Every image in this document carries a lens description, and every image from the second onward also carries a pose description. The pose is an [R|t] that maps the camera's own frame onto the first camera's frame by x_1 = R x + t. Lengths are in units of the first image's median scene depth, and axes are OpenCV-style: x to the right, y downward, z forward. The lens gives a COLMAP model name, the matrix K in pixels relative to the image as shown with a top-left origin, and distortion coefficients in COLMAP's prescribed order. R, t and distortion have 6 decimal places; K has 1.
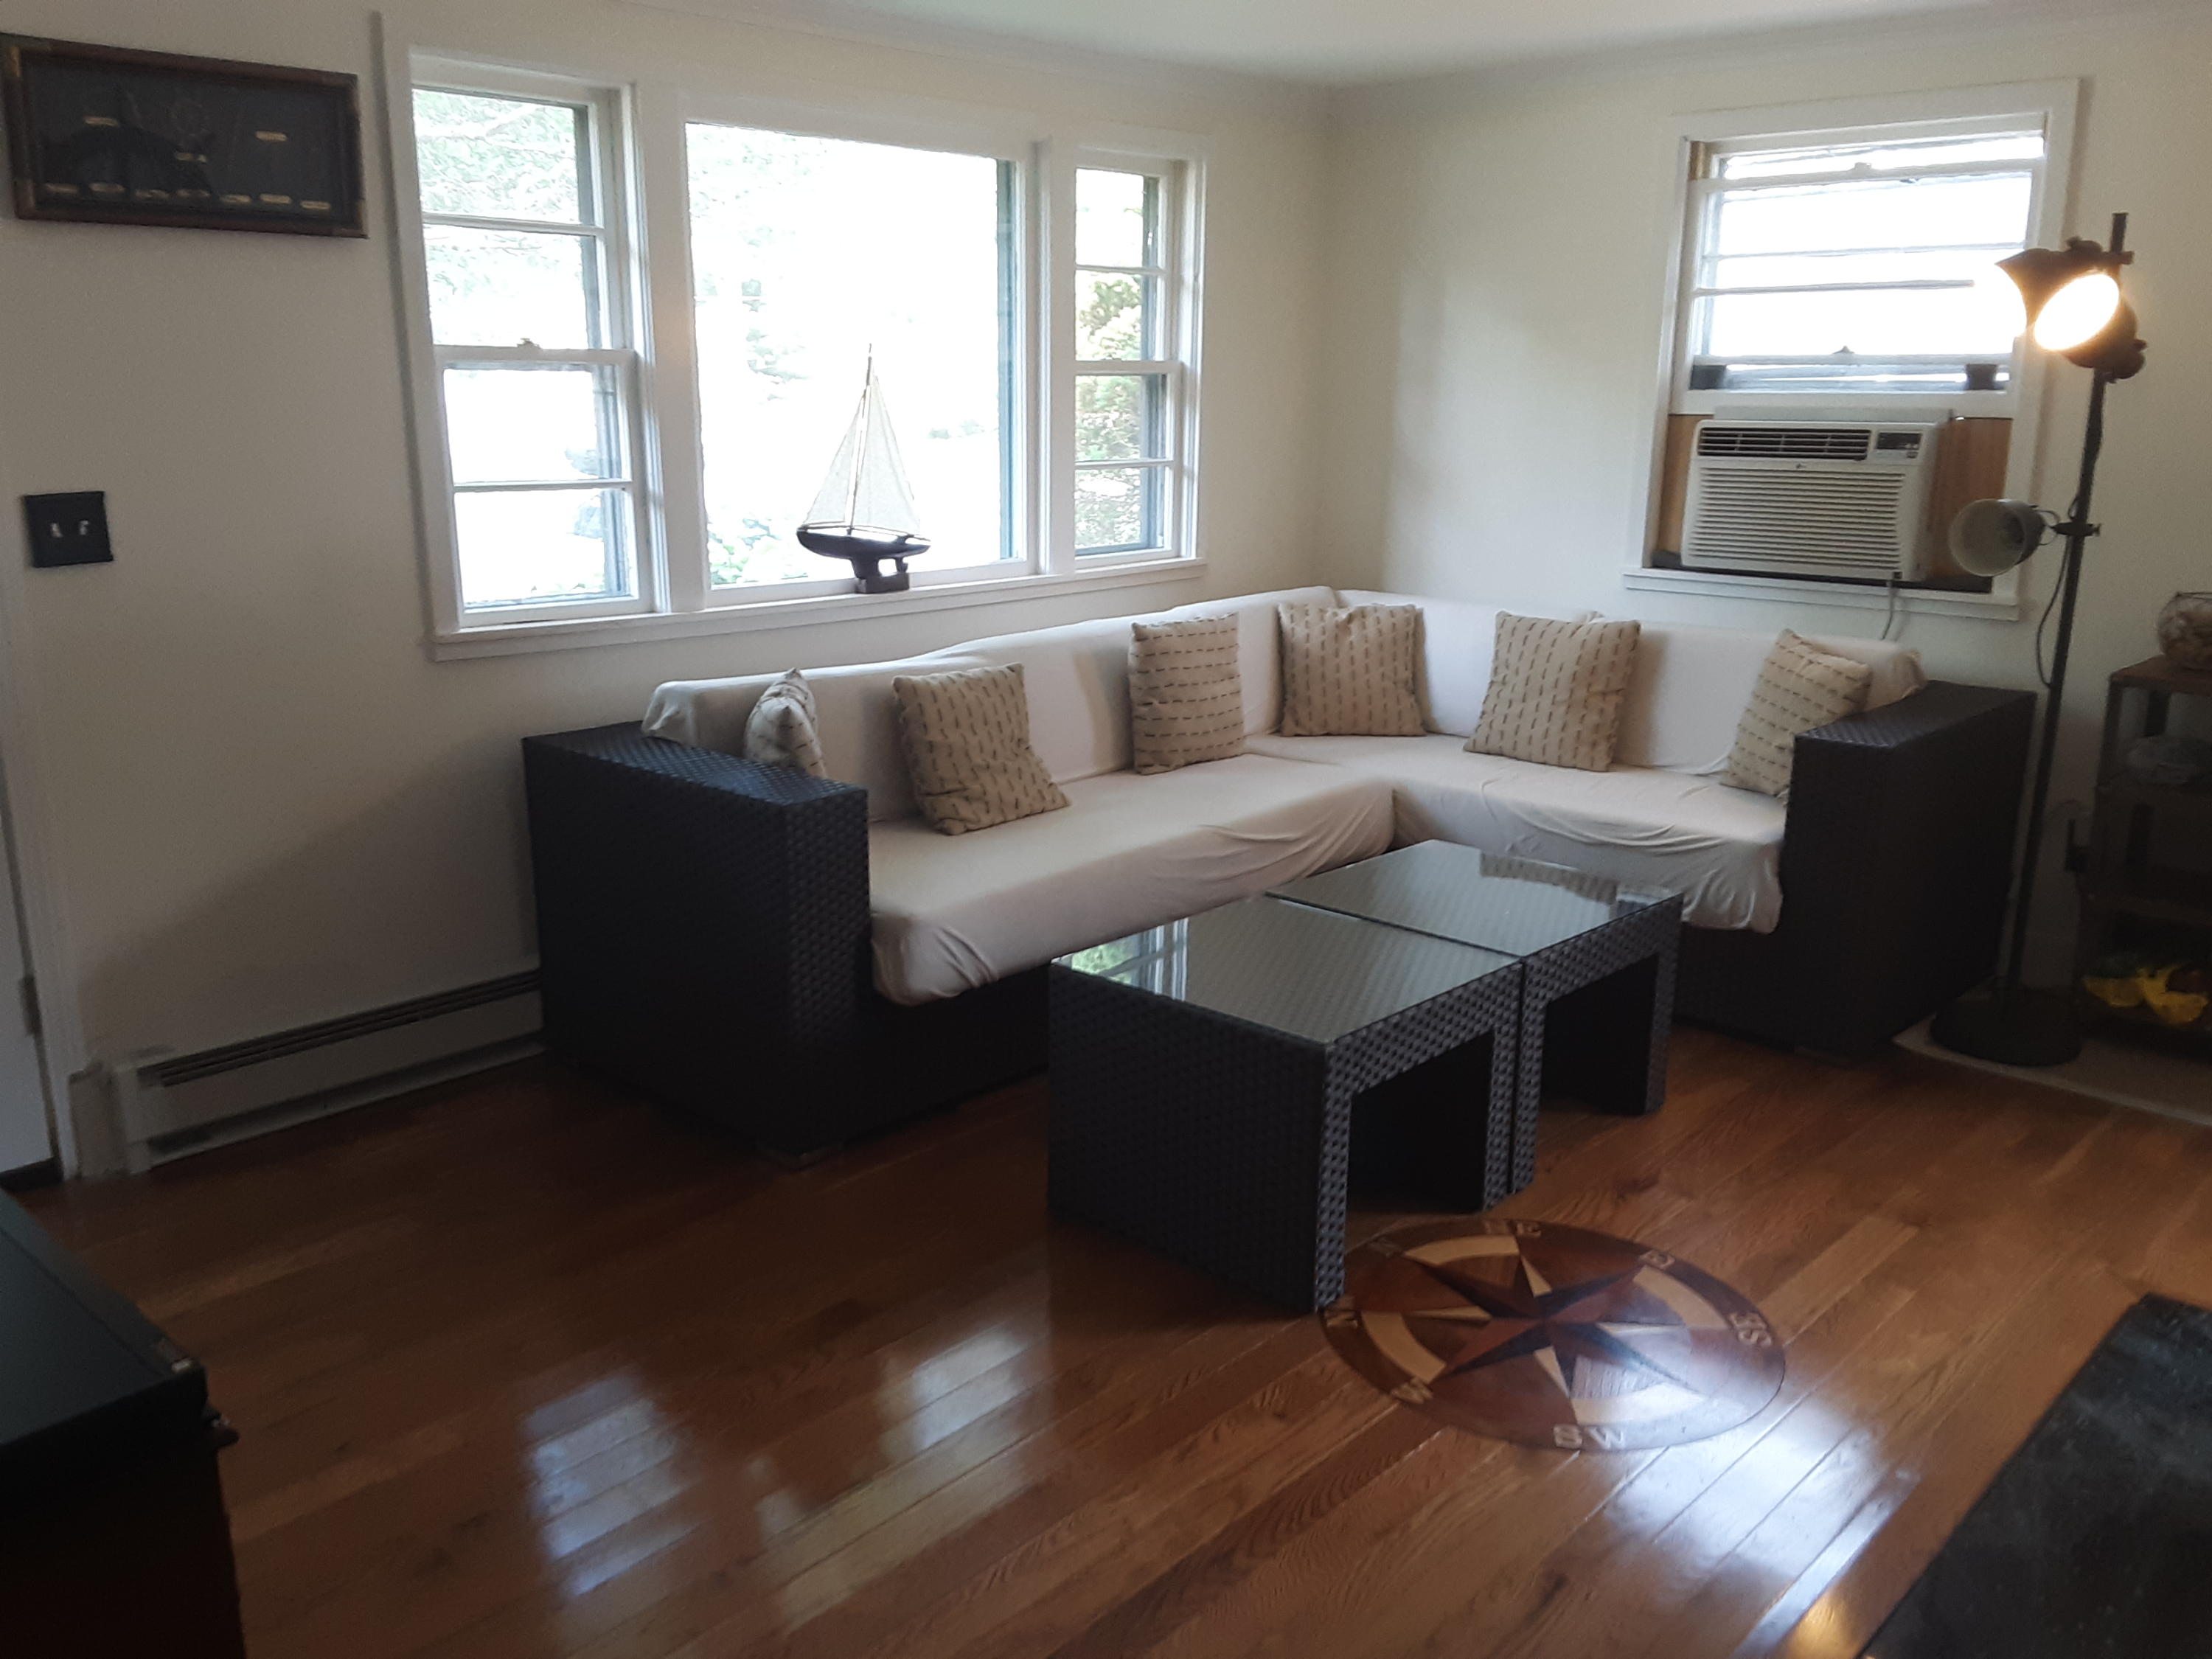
lens RADIAL K [[1806.8, 0, 1105.8], [0, 1806.8, 852.6], [0, 0, 1]] dist [0.160200, -0.245383]
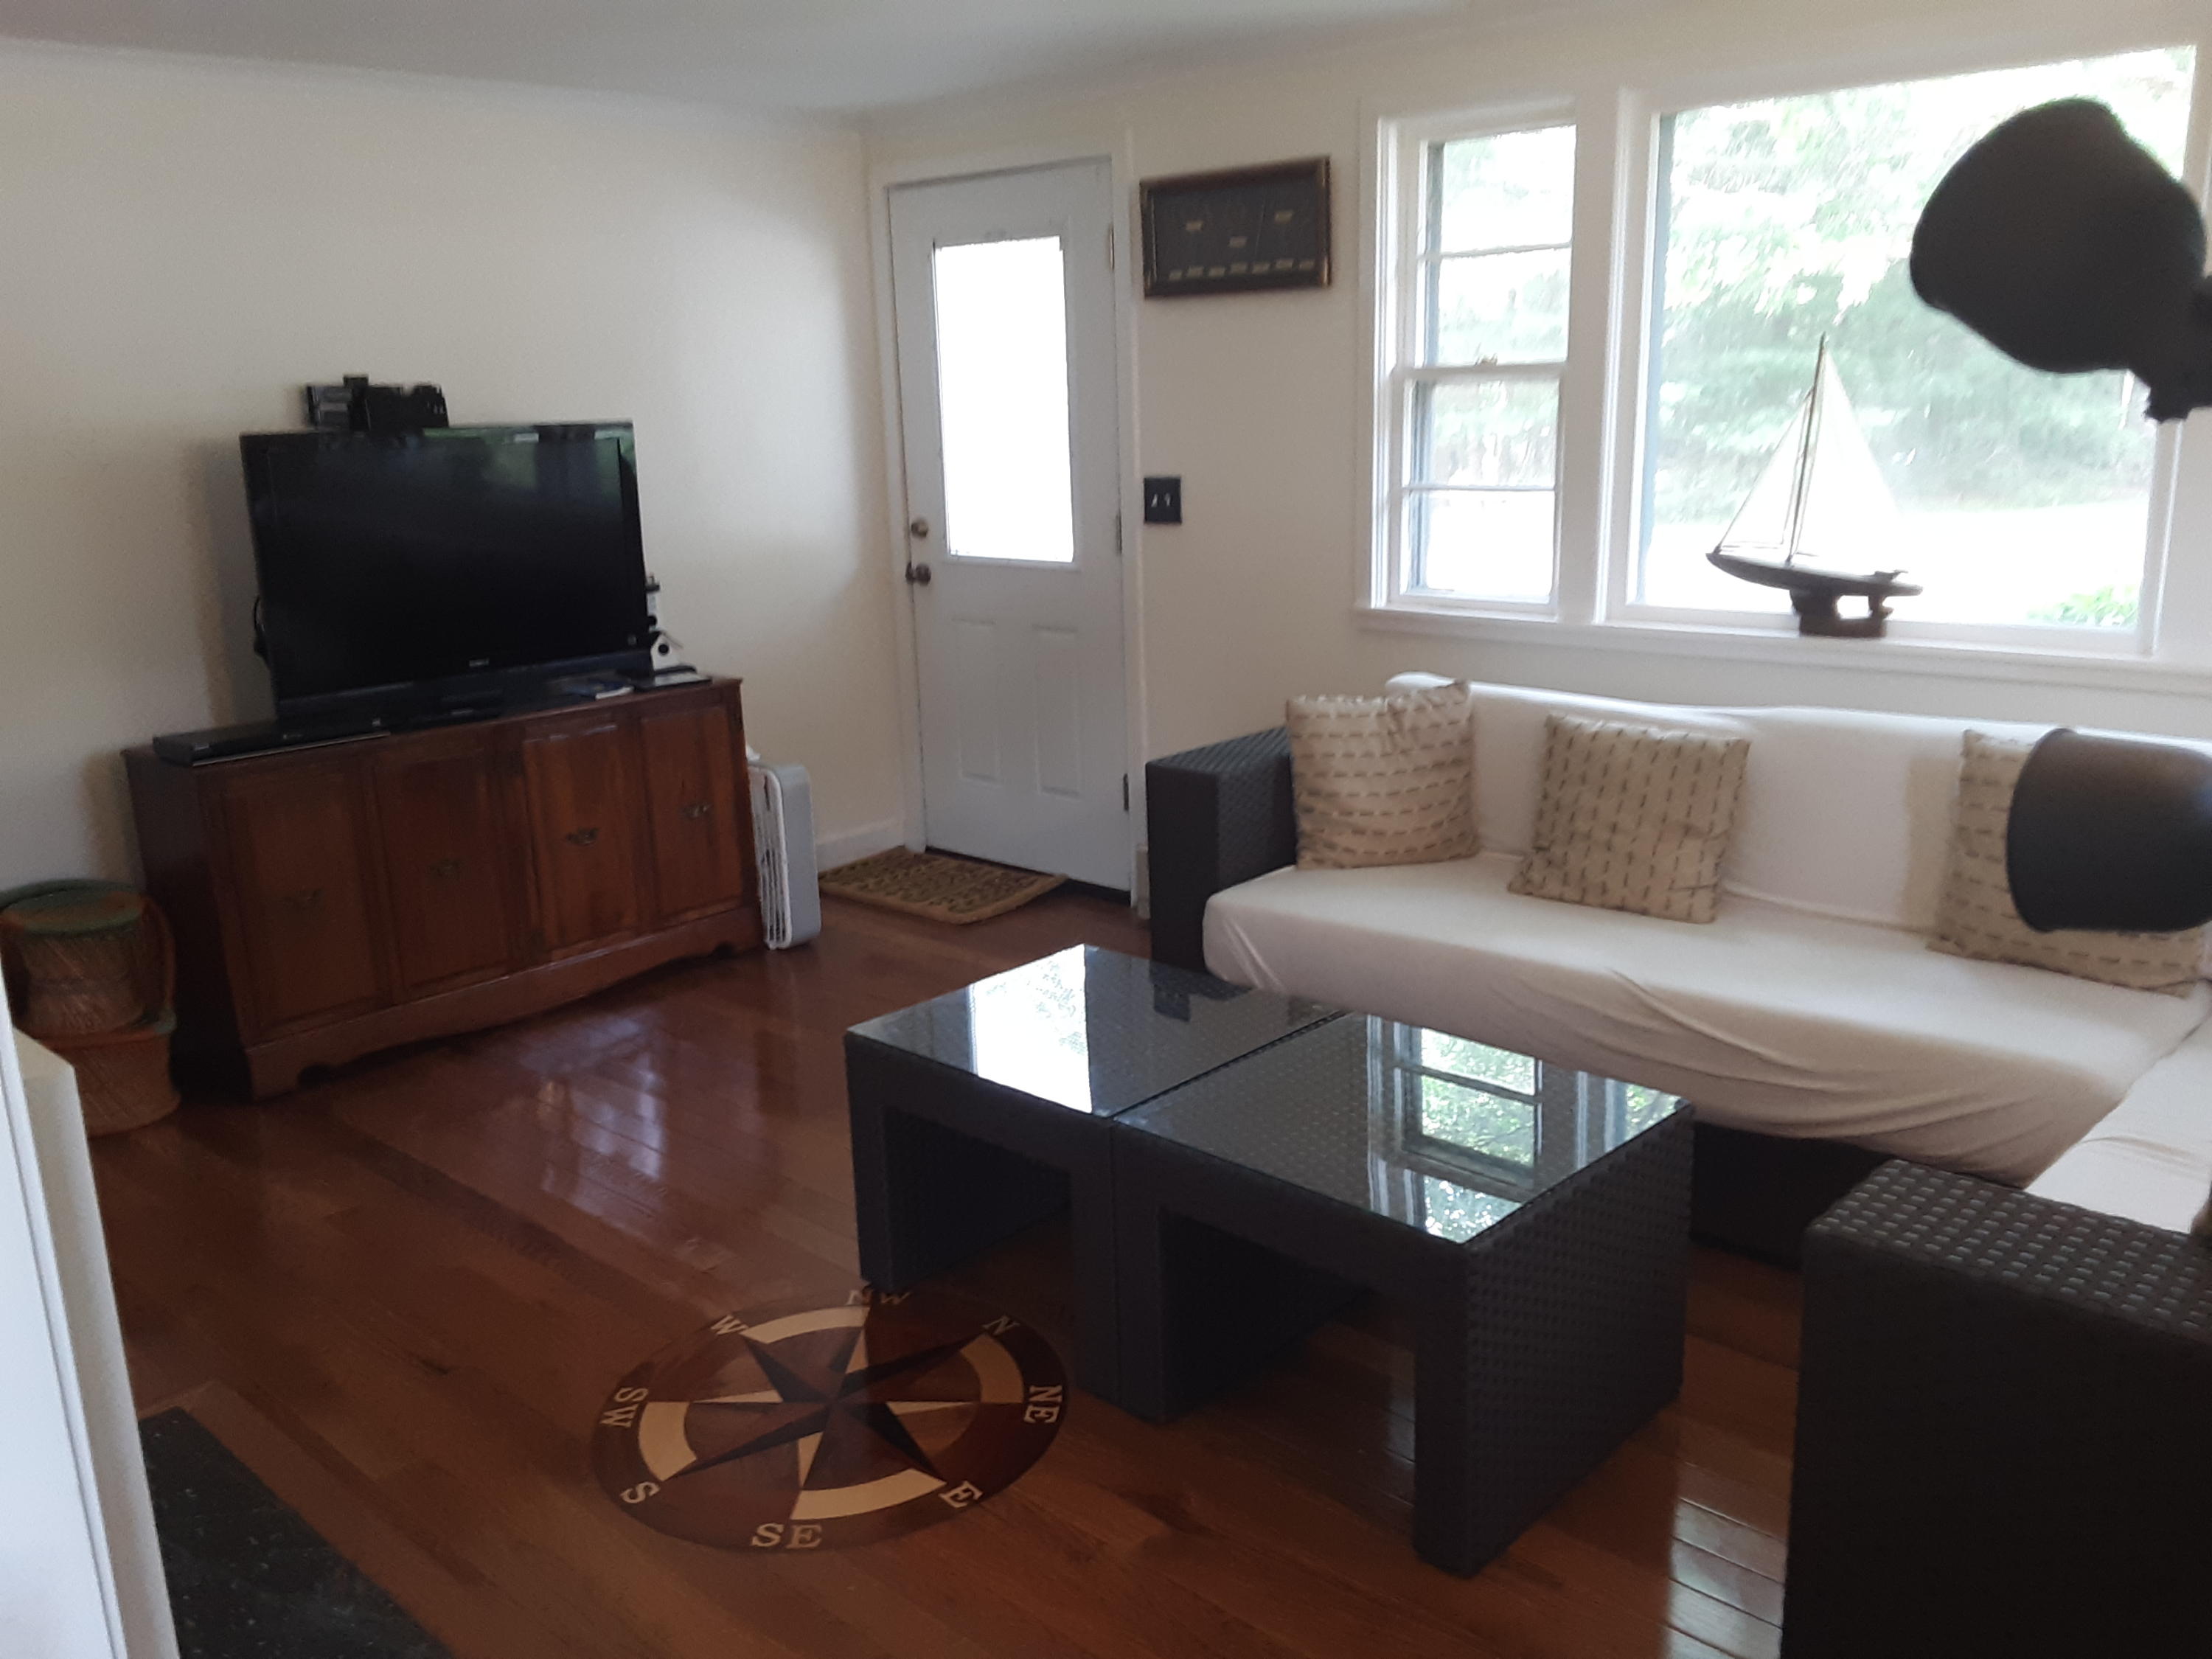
lens RADIAL K [[1806.8, 0, 1105.8], [0, 1806.8, 852.6], [0, 0, 1]] dist [0.160200, -0.245383]
pose [[-0.008251, 0.249902, -0.968236, 0.741366], [-0.220944, 0.943882, 0.245499, -0.192424], [0.975252, 0.215952, 0.047426, 0.698650]]
